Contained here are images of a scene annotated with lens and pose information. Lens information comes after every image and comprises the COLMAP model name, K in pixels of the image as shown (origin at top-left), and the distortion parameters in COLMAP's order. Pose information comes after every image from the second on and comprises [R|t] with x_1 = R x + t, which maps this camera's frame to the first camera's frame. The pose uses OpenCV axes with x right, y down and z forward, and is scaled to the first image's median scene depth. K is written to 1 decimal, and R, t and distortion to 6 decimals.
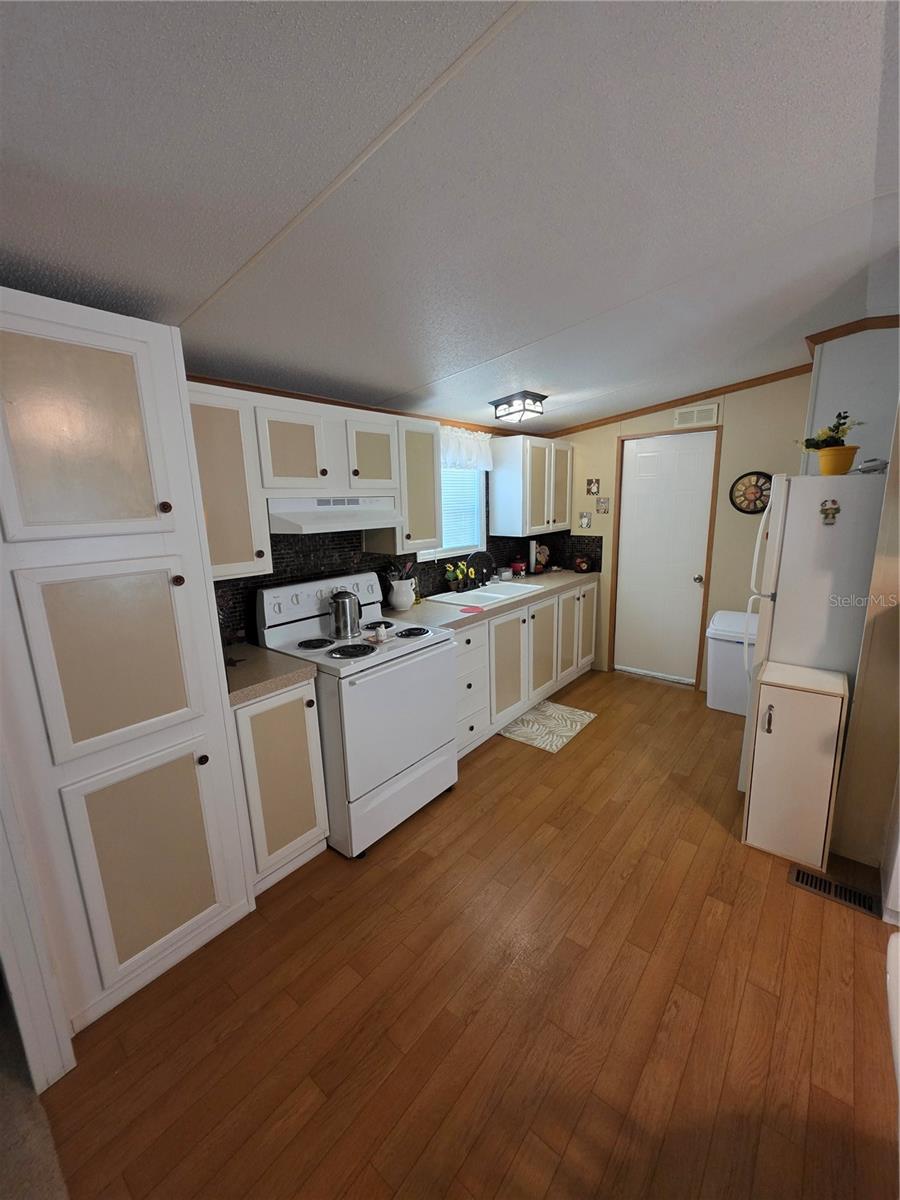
lens RADIAL K [[478.1, 0, 450.3], [0, 478.1, 602.0], [0, 0, 1]] dist [-0.002149, 0.000151]
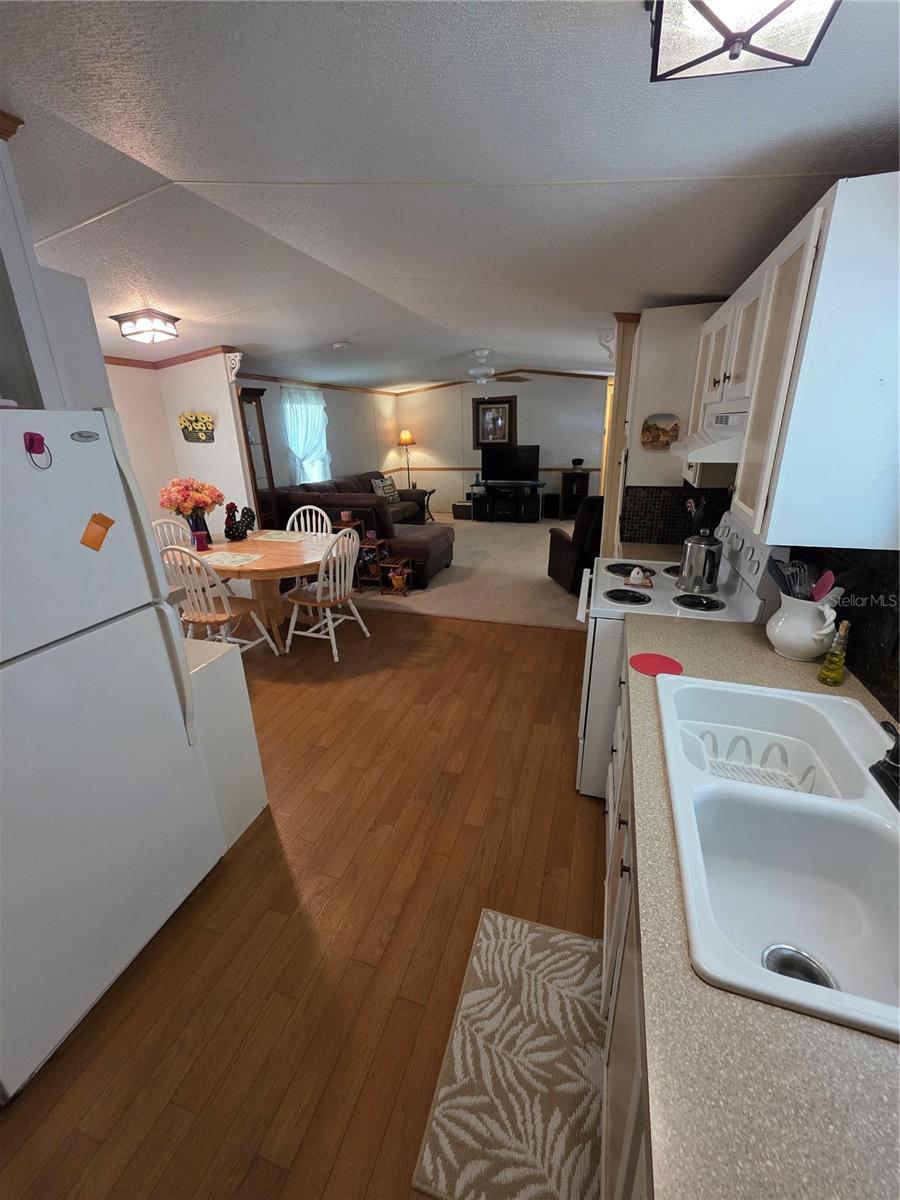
lens RADIAL K [[478.1, 0, 450.3], [0, 478.1, 602.0], [0, 0, 1]] dist [-0.002149, 0.000151]
pose [[-0.927447, 0.175177, -0.330385, 0.380389], [-0.026558, 0.850407, 0.525455, -0.281346], [0.373010, 0.496106, -0.784055, 1.260715]]
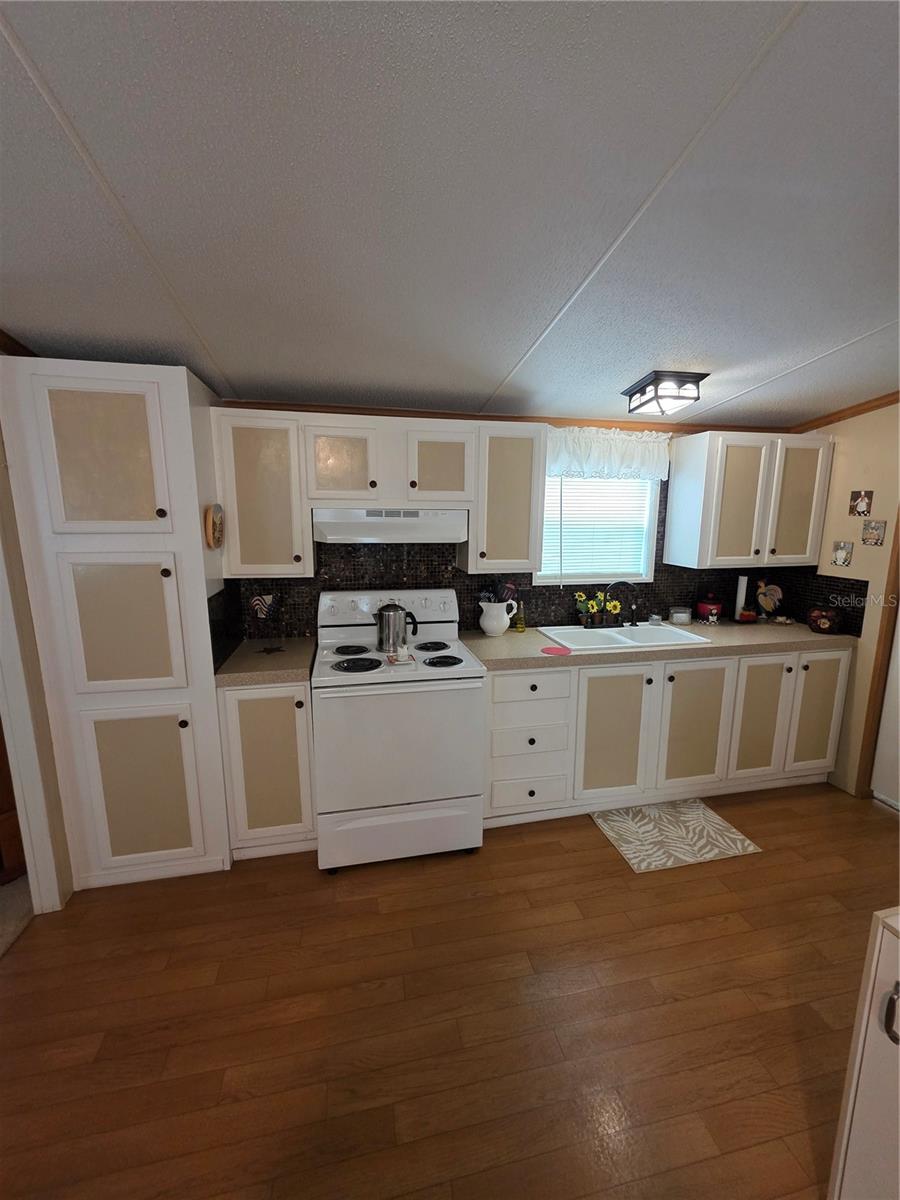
lens RADIAL K [[477.2, 0, 450.0], [0, 477.2, 600.0], [0, 0, 1]] dist [0.001214, -0.000141]
pose [[0.782018, 0.138548, -0.607661, 0.382543], [-0.155518, 0.987516, 0.025015, -0.060755], [0.603541, 0.074940, 0.793803, 0.239931]]
